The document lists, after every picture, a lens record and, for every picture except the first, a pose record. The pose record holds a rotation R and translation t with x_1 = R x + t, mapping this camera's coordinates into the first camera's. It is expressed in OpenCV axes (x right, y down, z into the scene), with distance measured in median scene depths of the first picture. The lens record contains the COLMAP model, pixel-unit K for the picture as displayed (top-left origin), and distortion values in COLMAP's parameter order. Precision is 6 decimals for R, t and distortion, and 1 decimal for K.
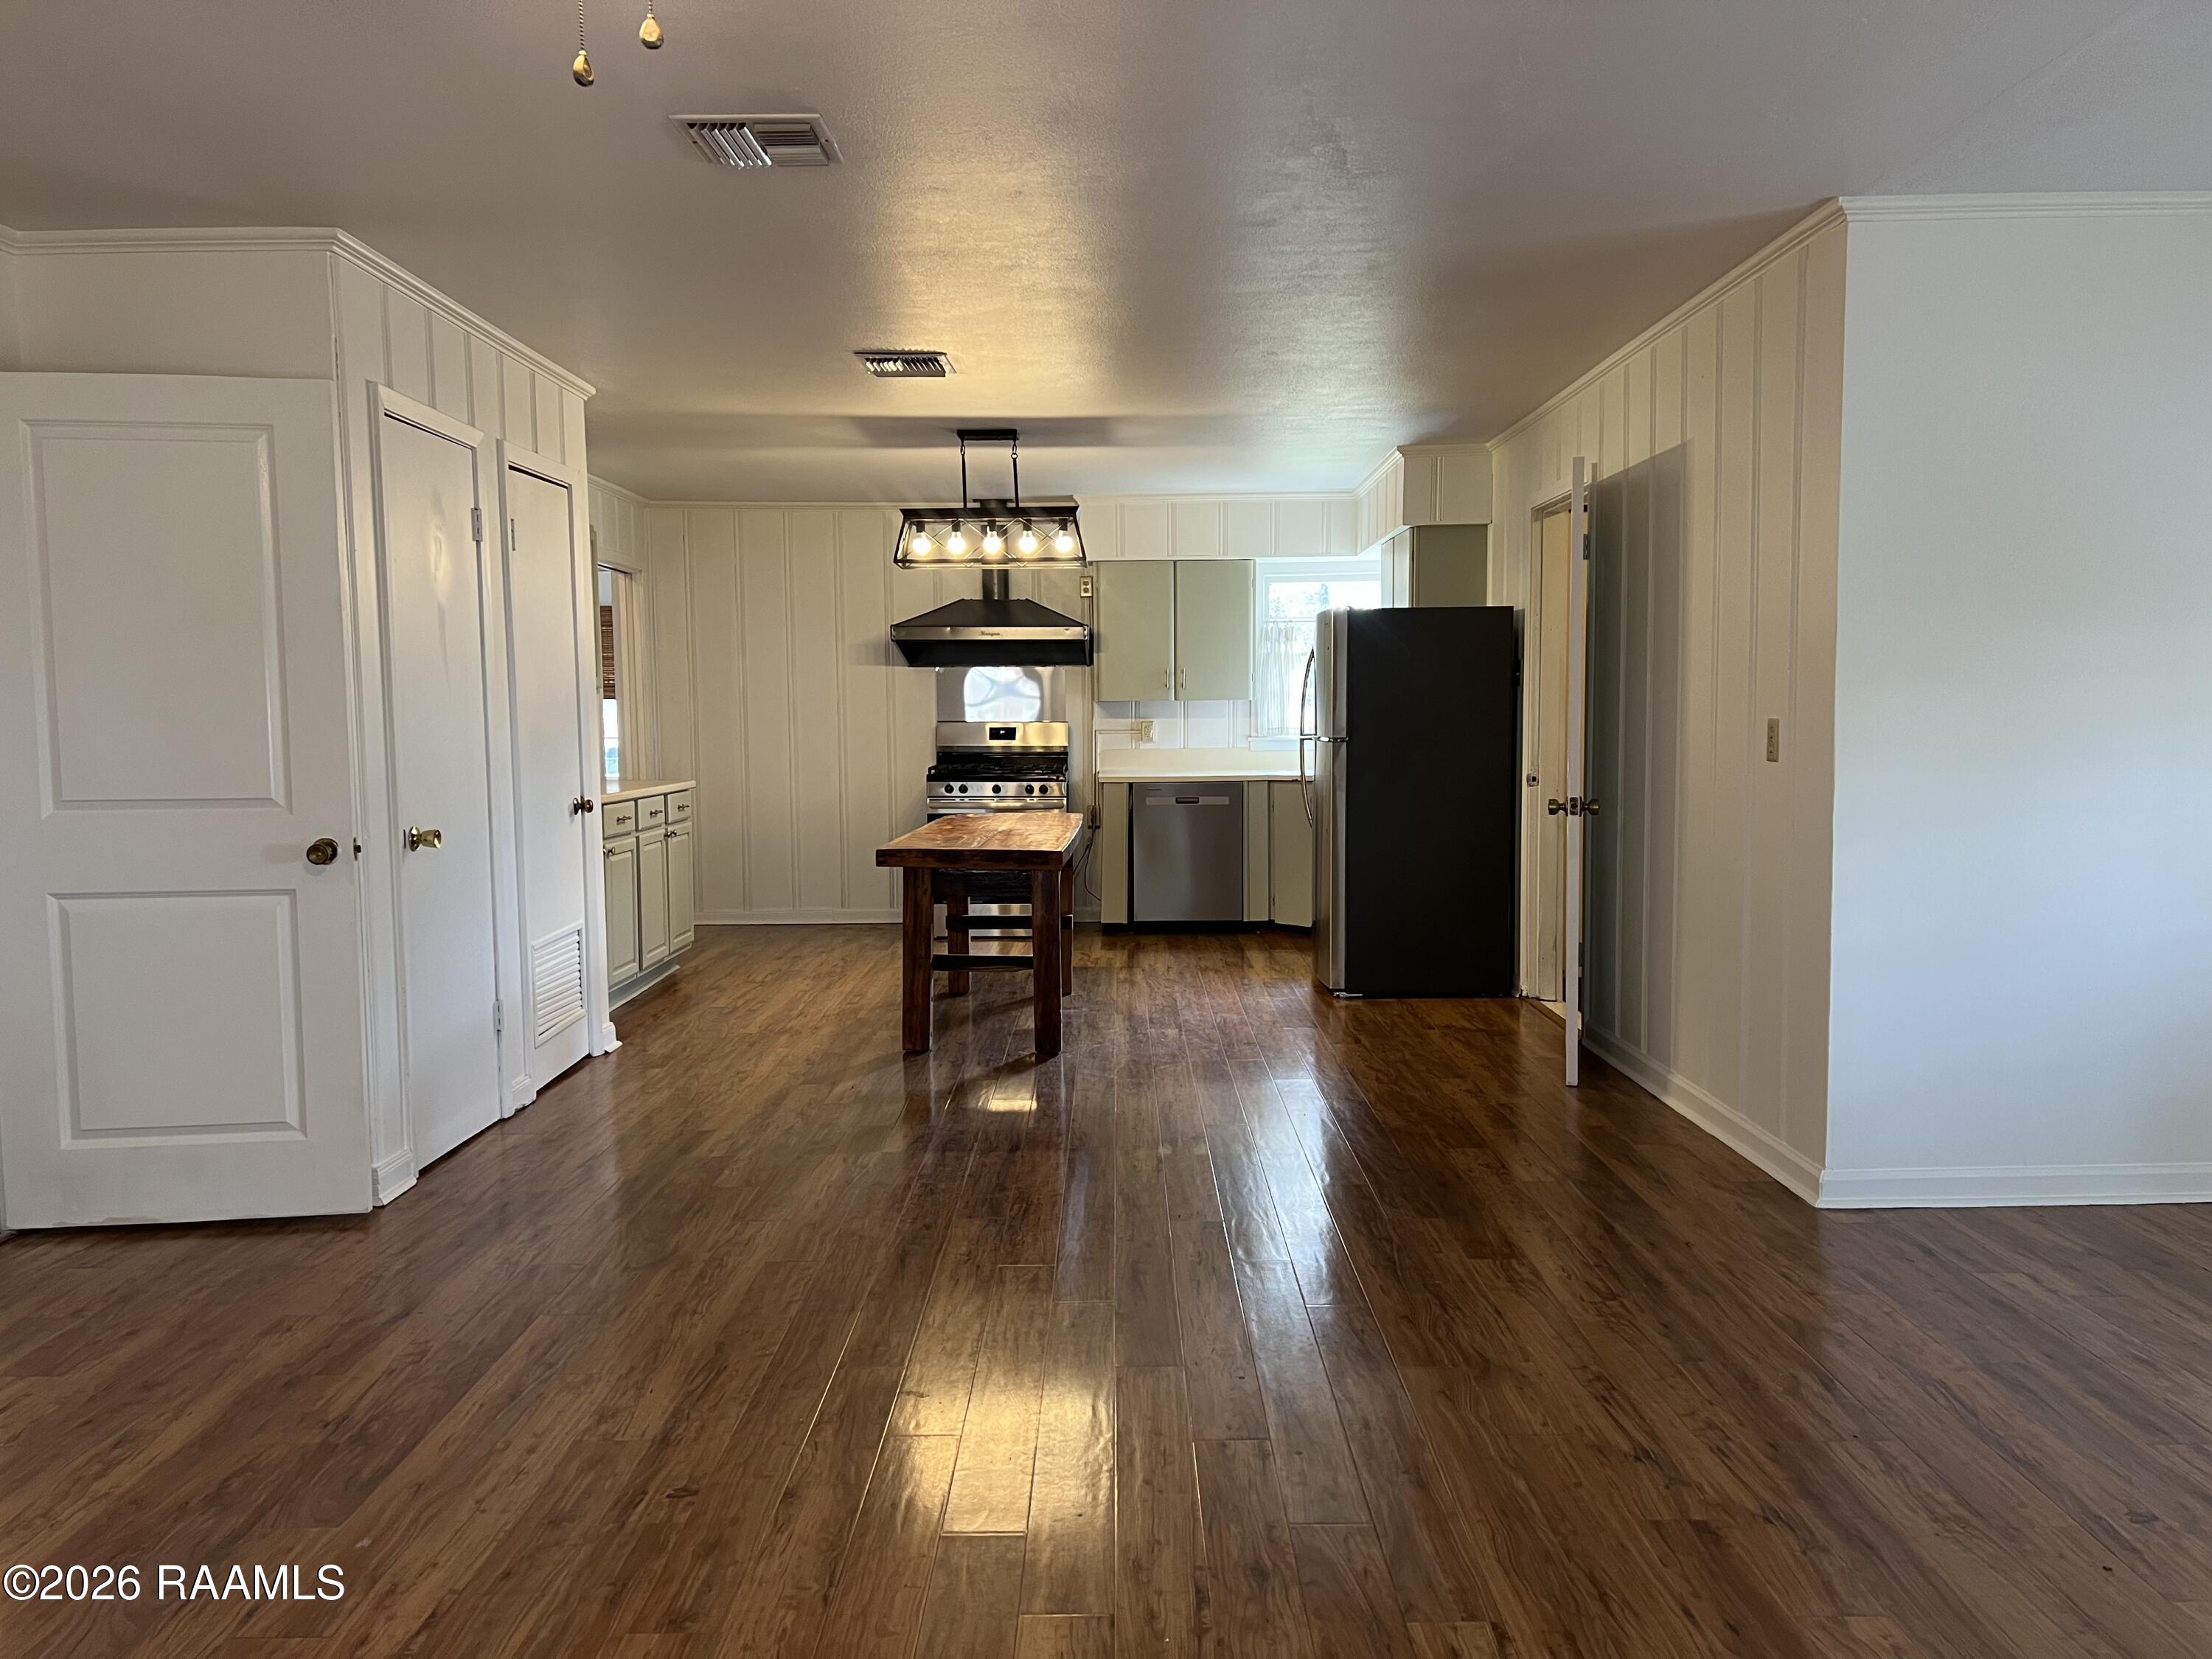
lens RADIAL K [[1669.1, 0, 1095.3], [0, 1669.1, 856.8], [0, 0, 1]] dist [0.043444, -0.054083]
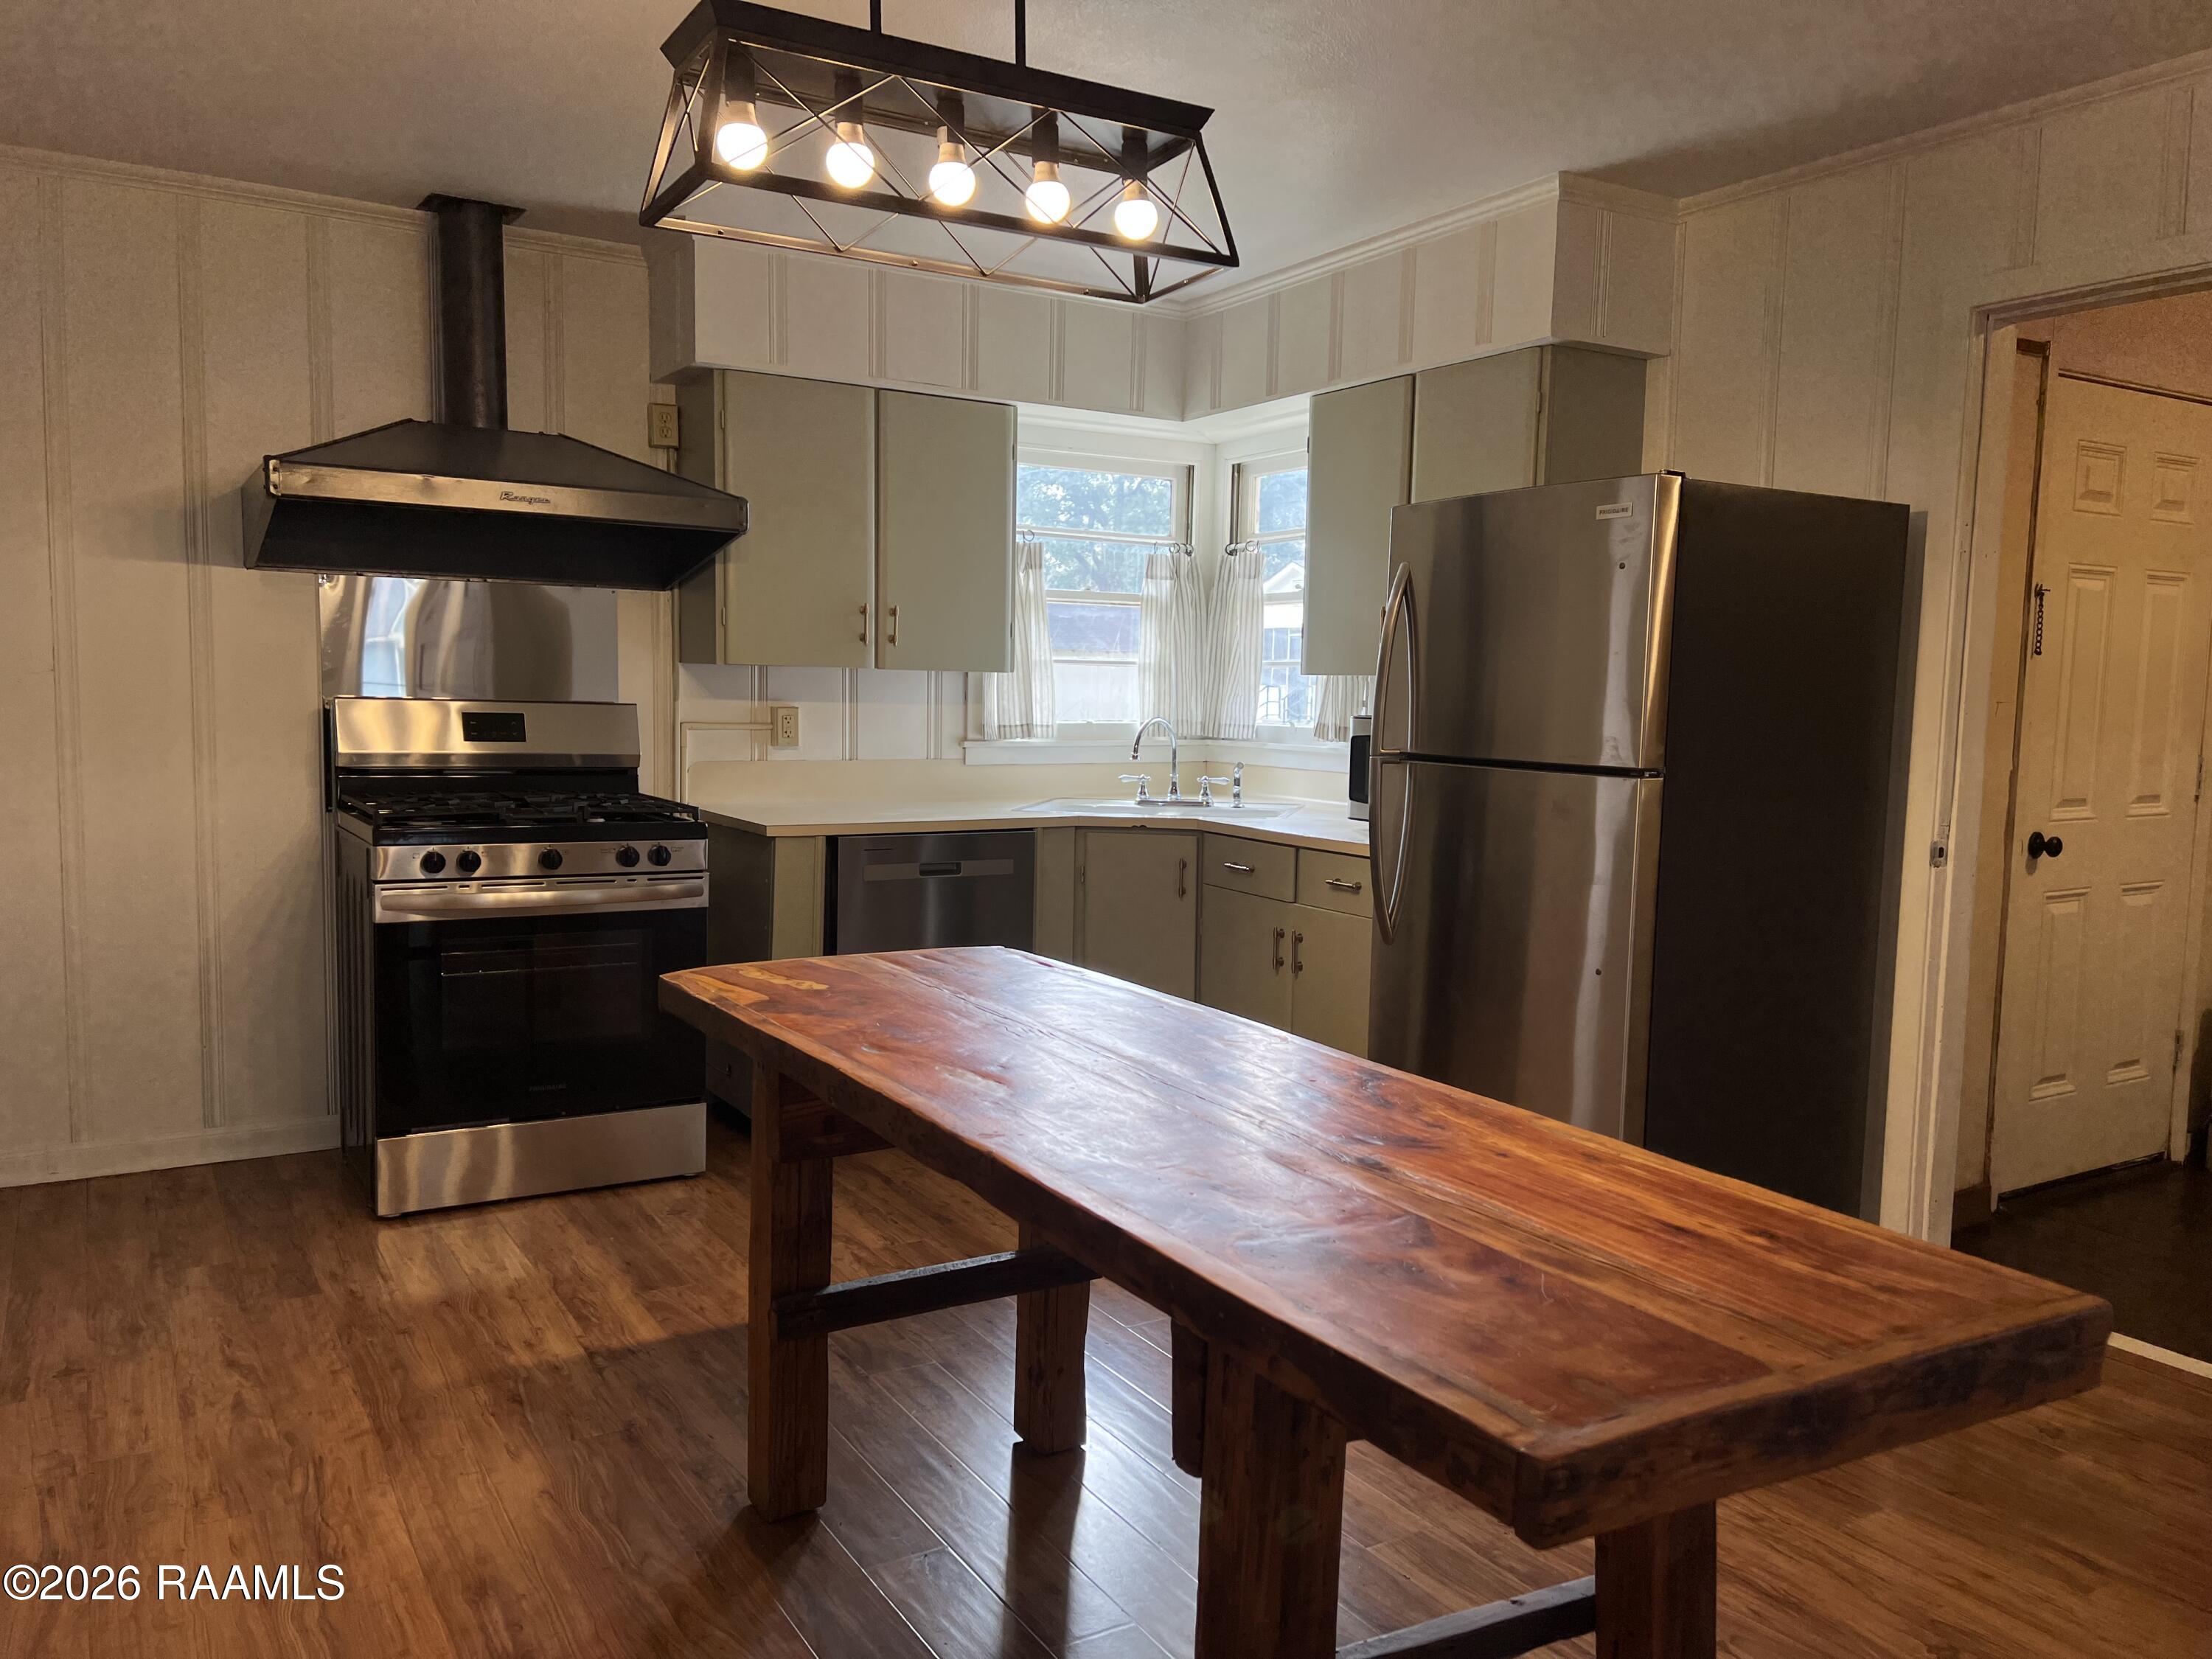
lens RADIAL K [[1669.1, 0, 1130.0], [0, 1669.1, 827.2], [0, 0, 1]] dist [0.043444, -0.054083]
pose [[0.835013, -0.017520, 0.549951, -0.226401], [0.020354, 0.999792, 0.000946, -0.060464], [-0.549854, 0.010404, 0.835196, 0.730948]]
